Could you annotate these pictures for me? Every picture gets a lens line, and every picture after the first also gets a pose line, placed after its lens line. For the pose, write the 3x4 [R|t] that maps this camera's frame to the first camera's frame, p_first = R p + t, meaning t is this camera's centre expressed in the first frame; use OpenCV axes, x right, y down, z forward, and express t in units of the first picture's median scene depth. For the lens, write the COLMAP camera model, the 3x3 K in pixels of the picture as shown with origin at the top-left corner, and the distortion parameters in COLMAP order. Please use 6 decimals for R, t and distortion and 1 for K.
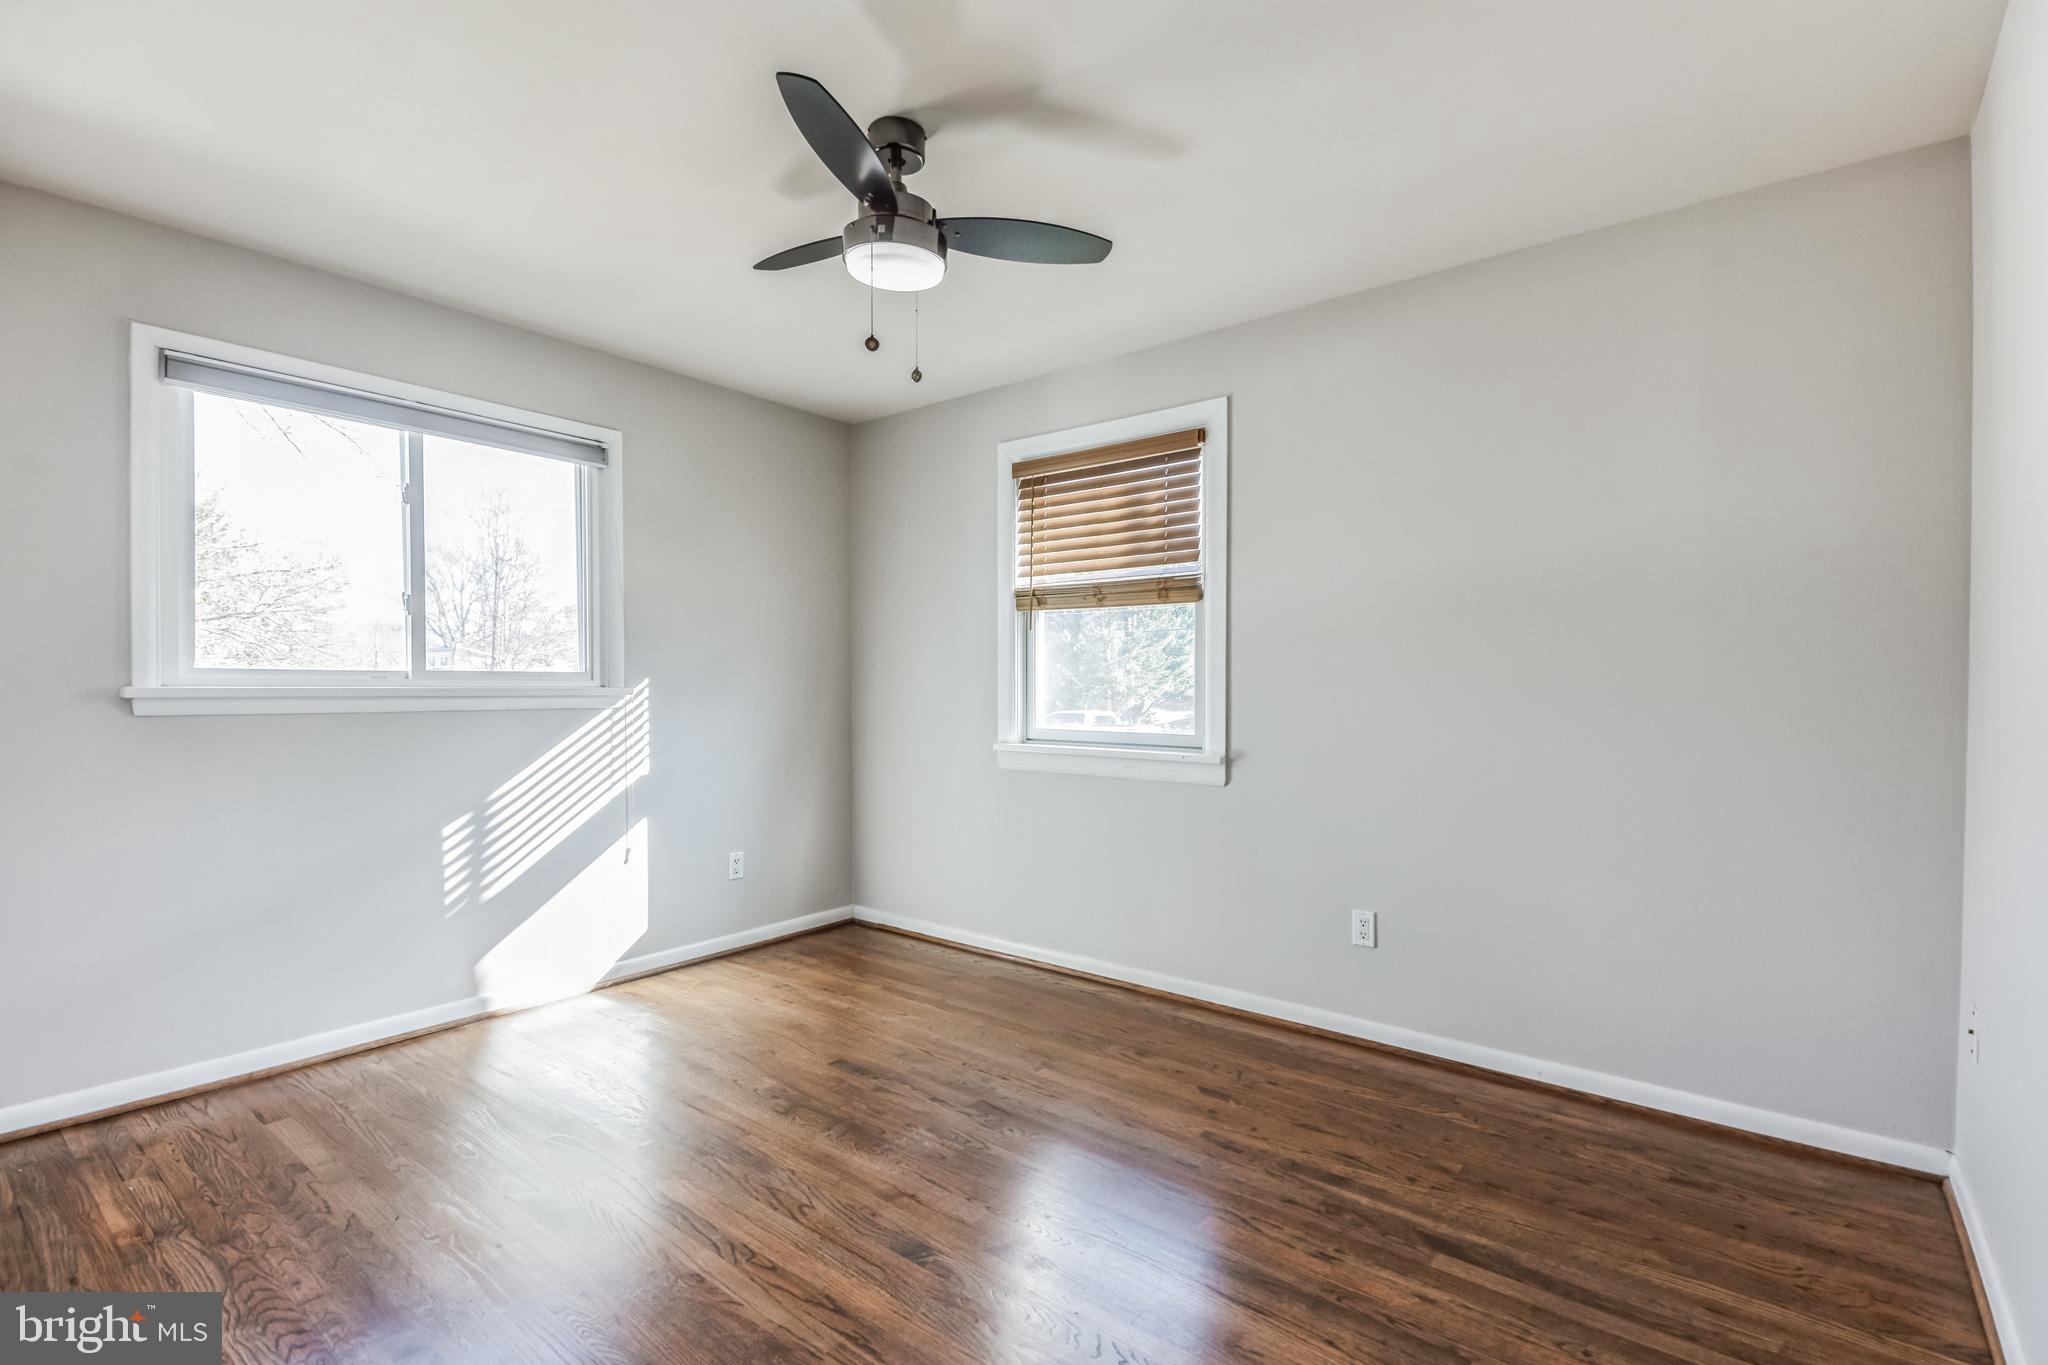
lens RADIAL K [[959.4, 0, 1013.0], [0, 959.4, 700.5], [0, 0, 1]] dist [0.039473, -0.001320]
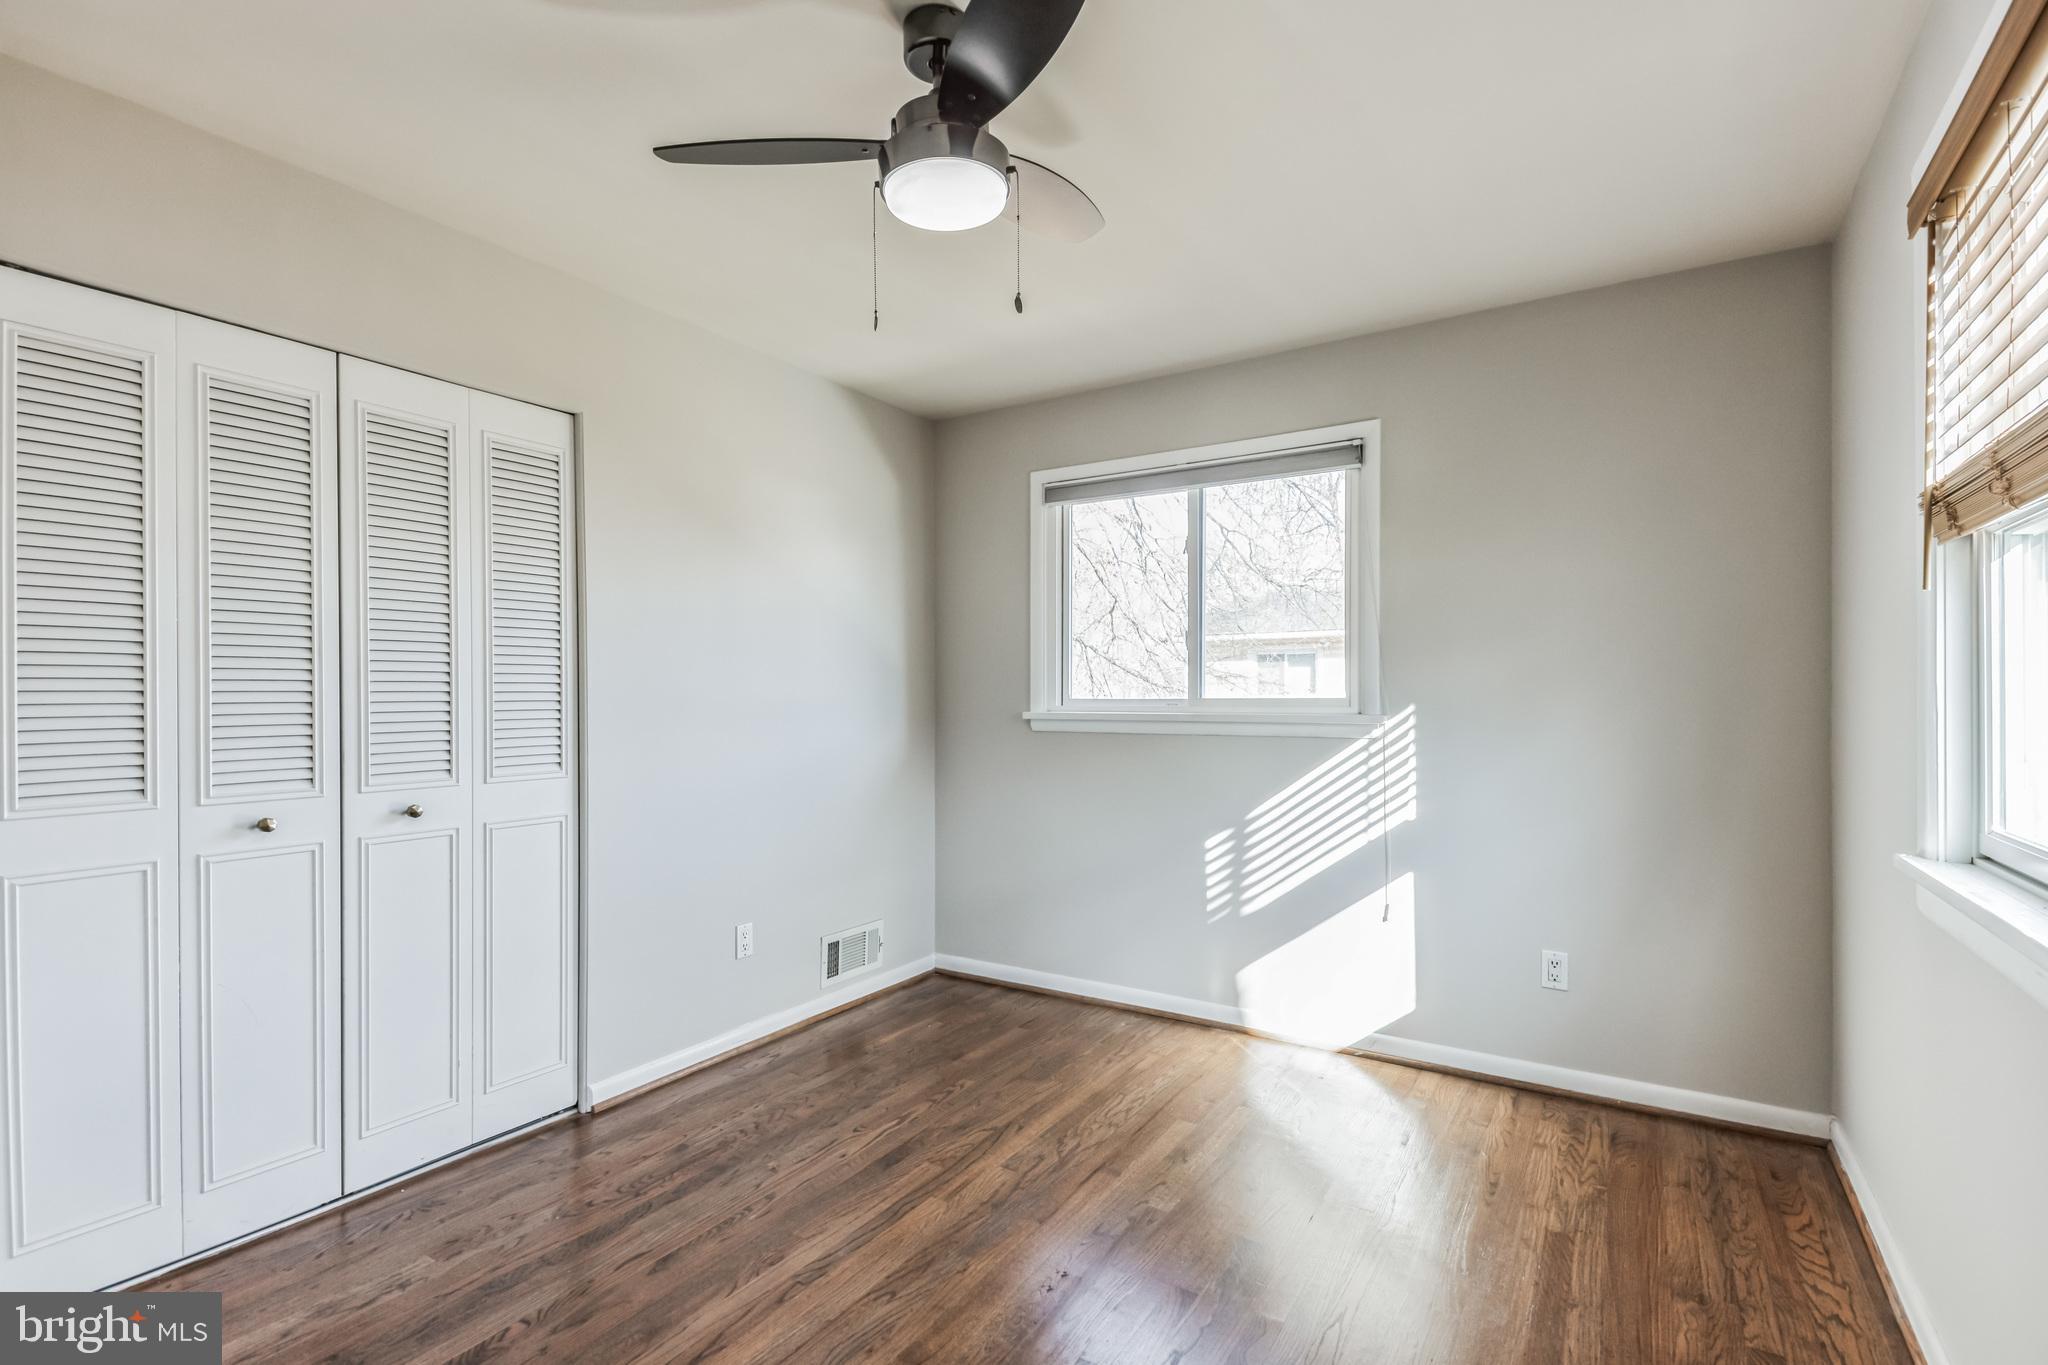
lens RADIAL K [[959.4, 0, 1017.2], [0, 959.4, 685.0], [0, 0, 1]] dist [0.039473, -0.001320]
pose [[0.113959, -0.007669, -0.993456, 0.426090], [-0.009043, 0.999921, -0.008757, -0.030202], [0.993444, 0.009982, 0.113880, 0.595088]]
